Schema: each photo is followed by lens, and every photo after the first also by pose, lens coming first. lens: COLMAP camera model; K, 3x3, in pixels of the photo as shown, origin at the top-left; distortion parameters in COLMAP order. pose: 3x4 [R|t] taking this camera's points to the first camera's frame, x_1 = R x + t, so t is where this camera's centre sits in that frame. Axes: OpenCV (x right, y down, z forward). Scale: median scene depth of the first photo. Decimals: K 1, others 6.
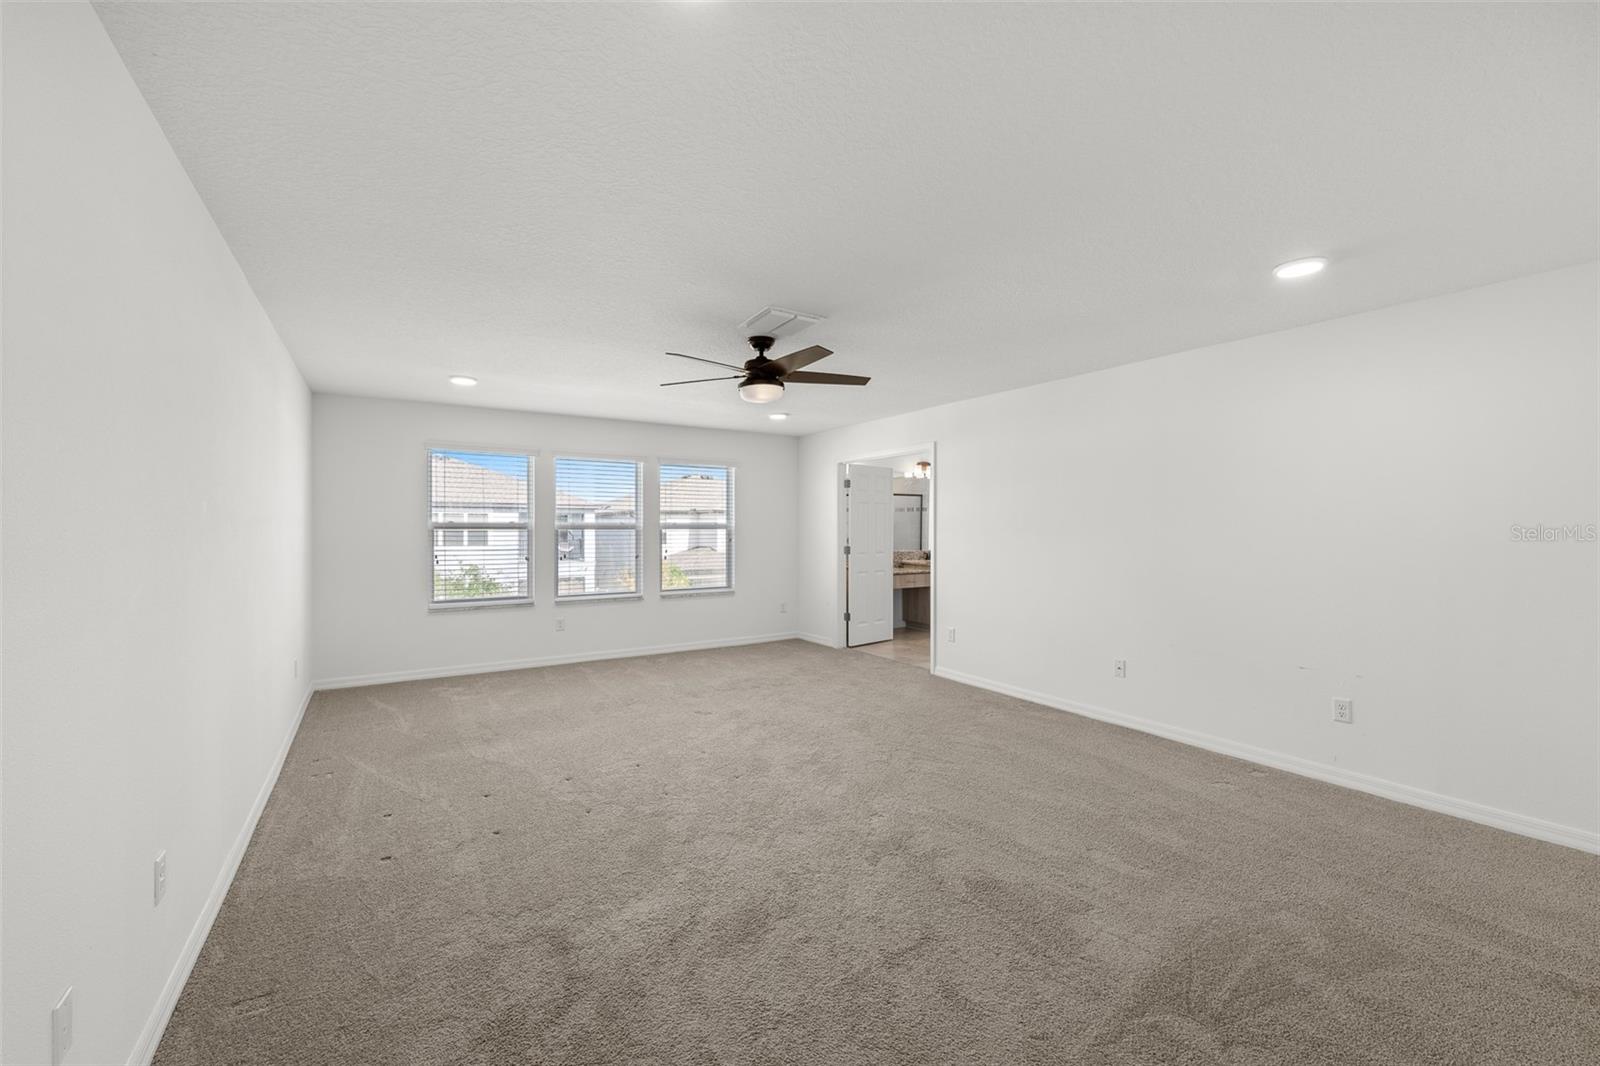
lens RADIAL K [[636.4, 0, 797.7], [0, 636.4, 532.1], [0, 0, 1]] dist [-0.003051, 0.001716]
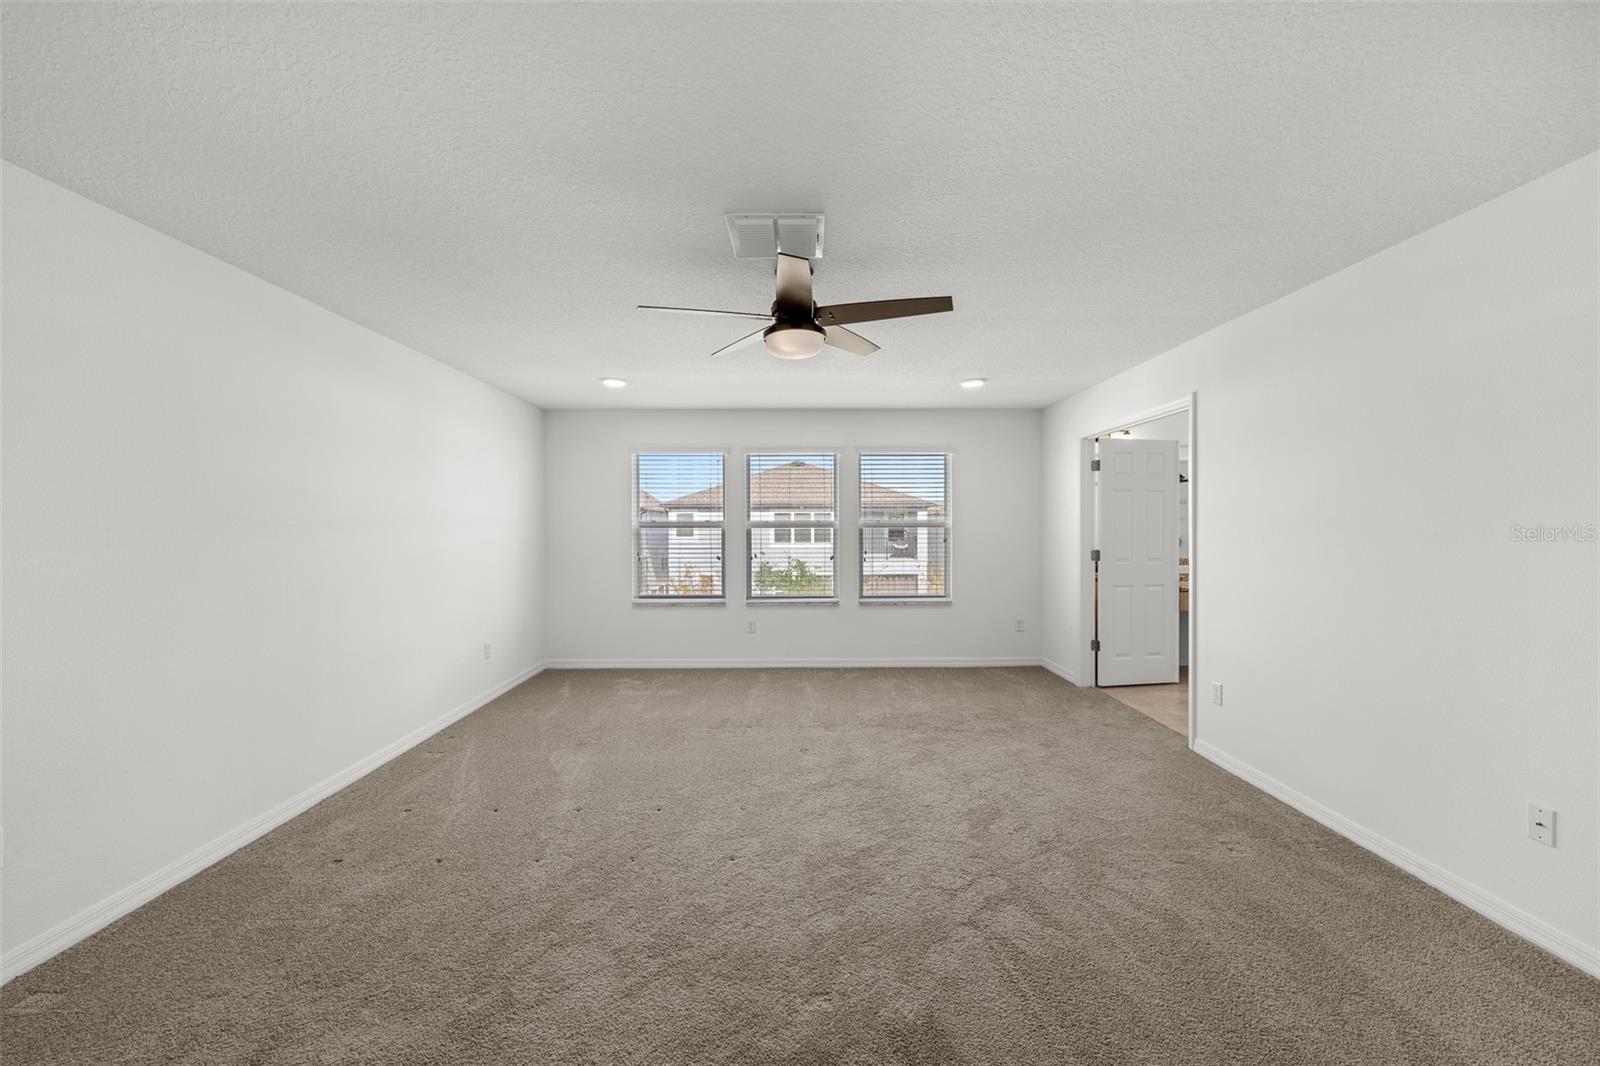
lens RADIAL K [[636.4, 0, 800.5], [0, 636.4, 529.2], [0, 0, 1]] dist [-0.003051, 0.001716]
pose [[0.850785, -0.000929, -0.525513, 0.215348], [0.000524, 0.999999, -0.000919, -0.001481], [0.525514, 0.000507, 0.850785, 0.236487]]
